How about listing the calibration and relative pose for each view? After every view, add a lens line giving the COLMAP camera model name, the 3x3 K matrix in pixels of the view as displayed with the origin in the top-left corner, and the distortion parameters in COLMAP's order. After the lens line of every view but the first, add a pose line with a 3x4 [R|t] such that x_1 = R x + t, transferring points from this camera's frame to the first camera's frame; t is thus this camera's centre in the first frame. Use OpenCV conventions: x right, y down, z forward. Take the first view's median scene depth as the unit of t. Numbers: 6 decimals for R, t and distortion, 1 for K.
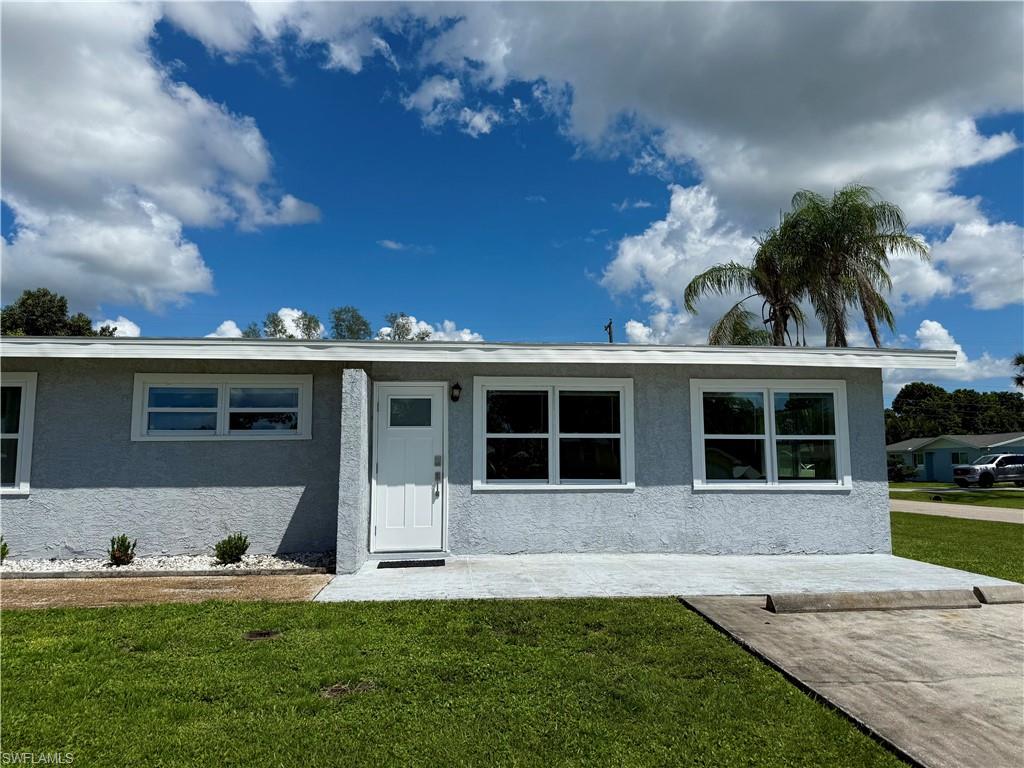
lens RADIAL K [[708.3, 0, 512.0], [0, 708.3, 384.0], [0, 0, 1]] dist [0.169760, -0.319769]
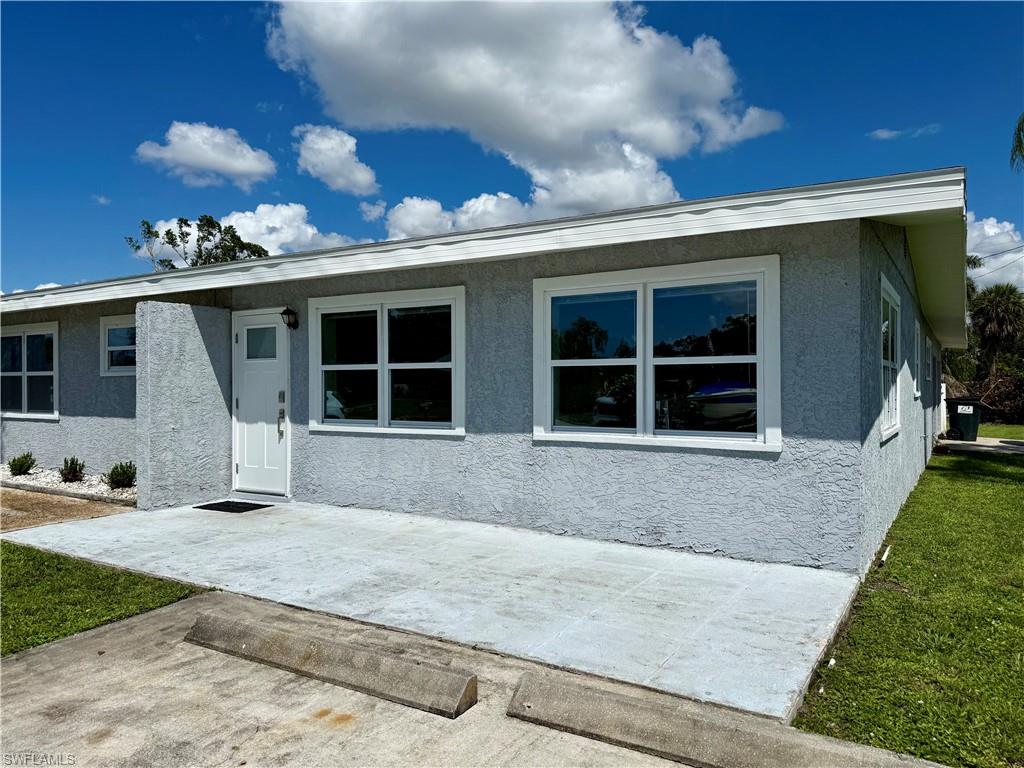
lens RADIAL K [[708.3, 0, 512.0], [0, 708.3, 384.0], [0, 0, 1]] dist [0.169760, -0.319769]
pose [[0.799385, -0.000921, -0.600818, 0.652103], [0.066338, 0.994020, 0.086738, 0.032451], [0.597145, -0.109194, 0.794666, 0.447304]]
